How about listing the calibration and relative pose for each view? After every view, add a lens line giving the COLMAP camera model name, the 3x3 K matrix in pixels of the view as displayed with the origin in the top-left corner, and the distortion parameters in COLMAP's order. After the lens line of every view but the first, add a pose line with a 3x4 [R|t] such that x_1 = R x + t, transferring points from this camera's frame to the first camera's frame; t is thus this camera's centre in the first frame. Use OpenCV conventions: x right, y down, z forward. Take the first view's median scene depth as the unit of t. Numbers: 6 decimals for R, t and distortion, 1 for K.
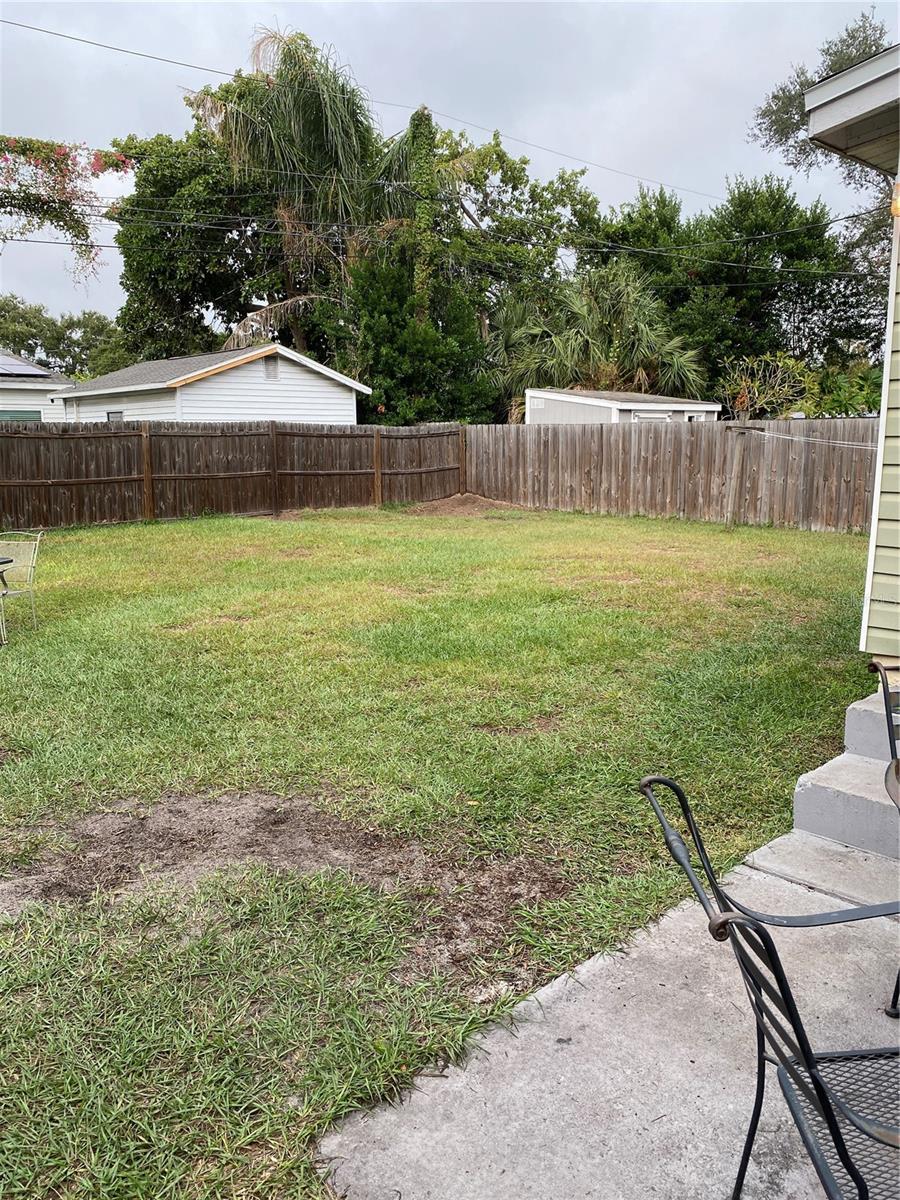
lens RADIAL K [[888.2, 0, 460.2], [0, 888.2, 593.7], [0, 0, 1]] dist [0.019375, -0.028615]
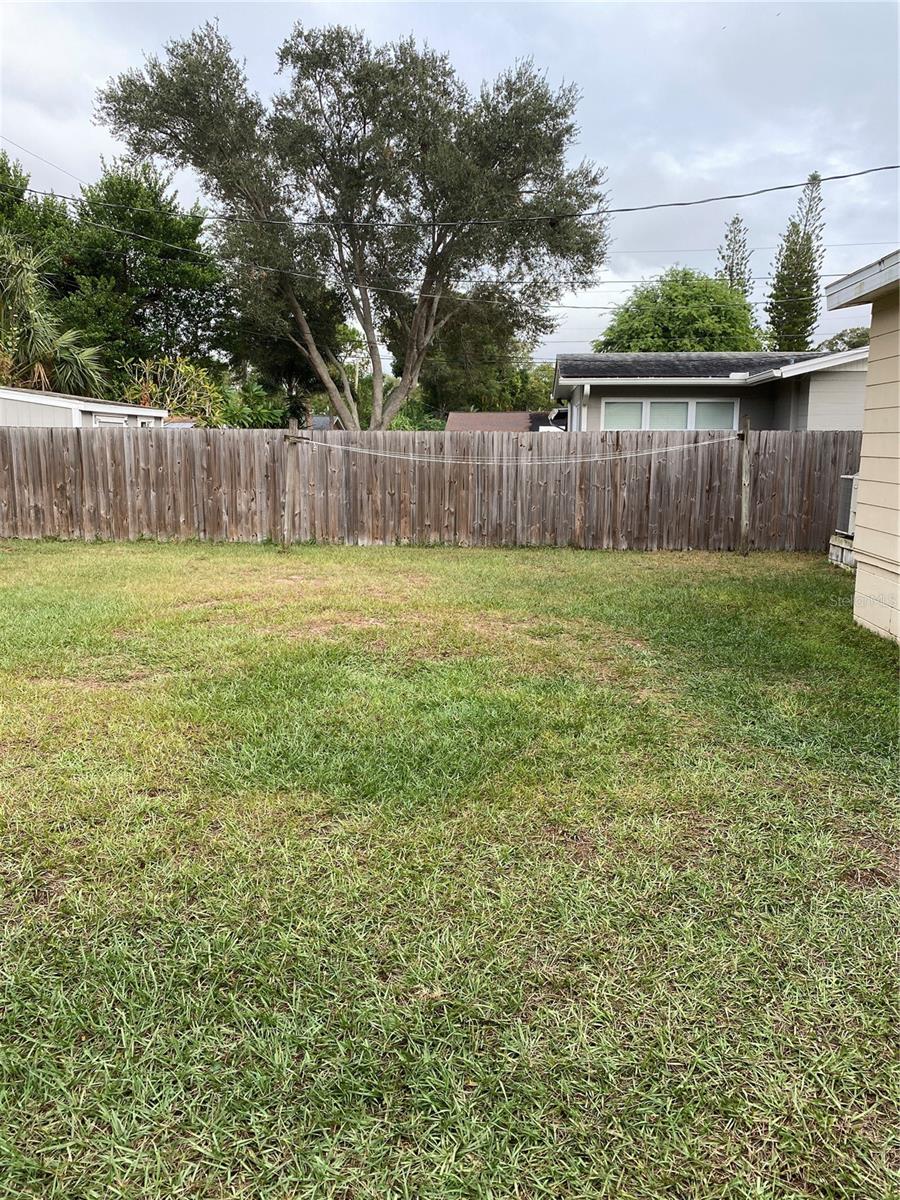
lens RADIAL K [[888.2, 0, 449.8], [0, 888.2, 596.7], [0, 0, 1]] dist [0.019375, -0.028615]
pose [[0.722451, -0.102865, 0.683727, -0.173939], [0.107610, 0.993549, 0.035774, -0.034666], [-0.682997, 0.047731, 0.728860, 0.204937]]
